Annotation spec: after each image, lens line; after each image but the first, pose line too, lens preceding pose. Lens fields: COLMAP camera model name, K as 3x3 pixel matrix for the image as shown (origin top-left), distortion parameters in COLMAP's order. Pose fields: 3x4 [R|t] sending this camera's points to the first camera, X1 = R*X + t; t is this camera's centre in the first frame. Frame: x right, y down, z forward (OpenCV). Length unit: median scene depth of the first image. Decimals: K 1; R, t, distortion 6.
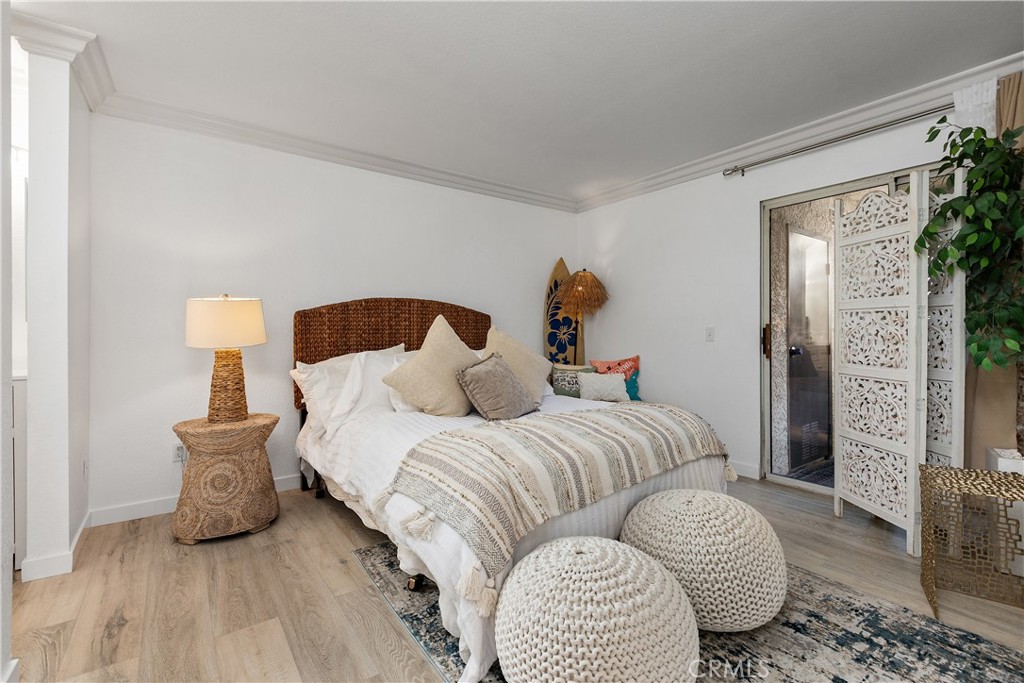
lens RADIAL K [[456.4, 0, 514.1], [0, 456.4, 333.7], [0, 0, 1]] dist [-0.000015, 0.000867]
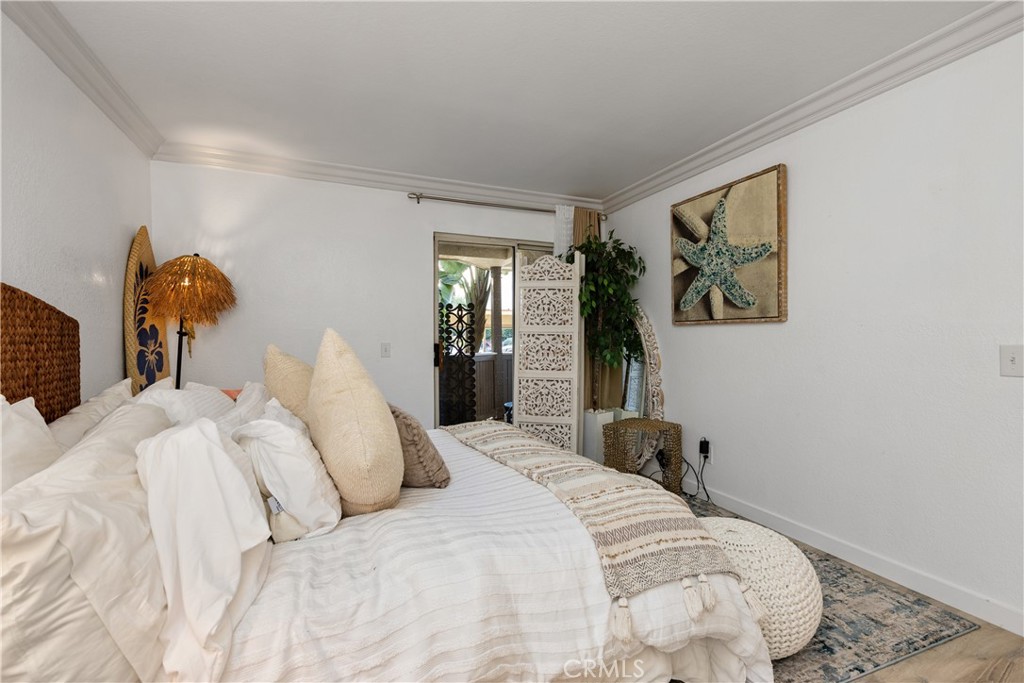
lens RADIAL K [[456.4, 0, 515.1], [0, 456.4, 345.4], [0, 0, 1]] dist [-0.000015, 0.000867]
pose [[0.240740, -0.012675, 0.970507, -0.713482], [0.002642, 0.999920, 0.012404, -0.031549], [-0.970586, -0.000422, 0.240754, 0.743652]]
